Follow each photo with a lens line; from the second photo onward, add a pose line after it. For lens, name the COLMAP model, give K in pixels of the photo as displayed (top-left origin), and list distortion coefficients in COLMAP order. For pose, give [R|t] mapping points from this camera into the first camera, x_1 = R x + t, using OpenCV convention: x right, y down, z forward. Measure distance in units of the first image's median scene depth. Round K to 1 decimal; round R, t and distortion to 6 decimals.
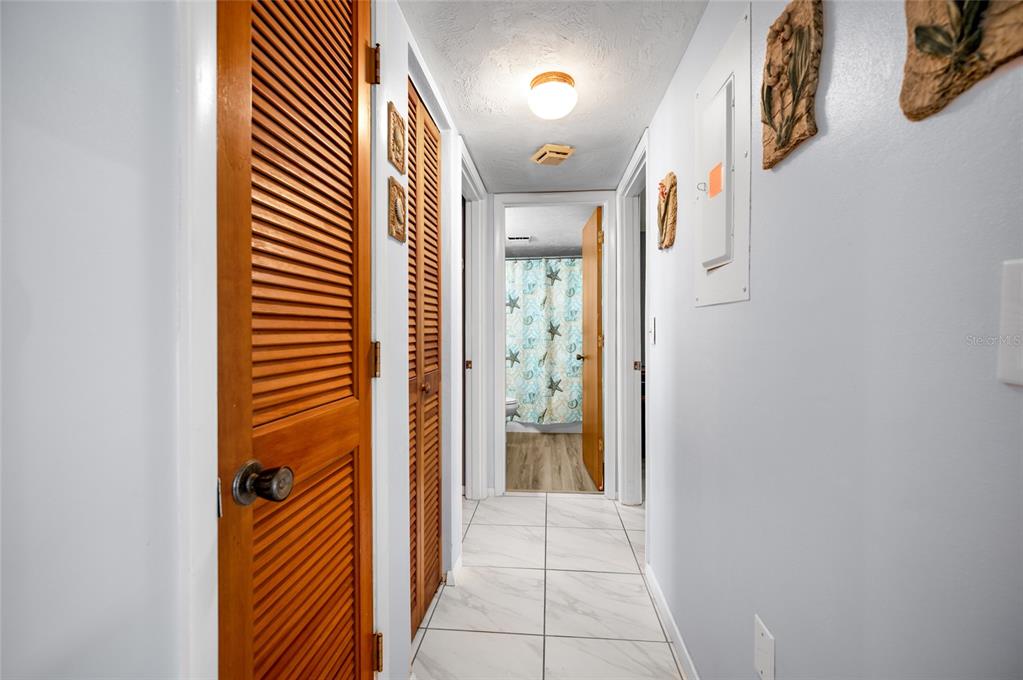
lens RADIAL K [[437.4, 0, 512.1], [0, 437.4, 337.4], [0, 0, 1]] dist [0.000447, -0.000018]
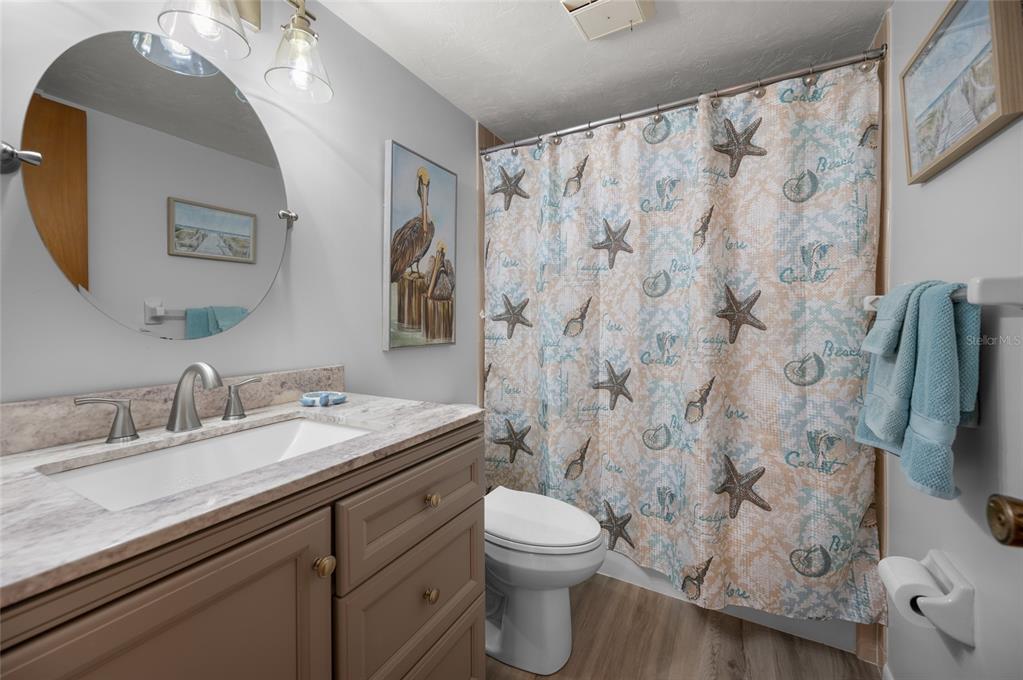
lens RADIAL K [[415.1, 0, 505.9], [0, 415.1, 321.0], [0, 0, 1]] dist [-0.001685, 0.000148]
pose [[0.917619, 0.003413, -0.397446, 0.059493], [-0.002628, 0.999993, 0.002519, -0.009931], [0.397452, -0.001267, 0.917622, 0.648940]]
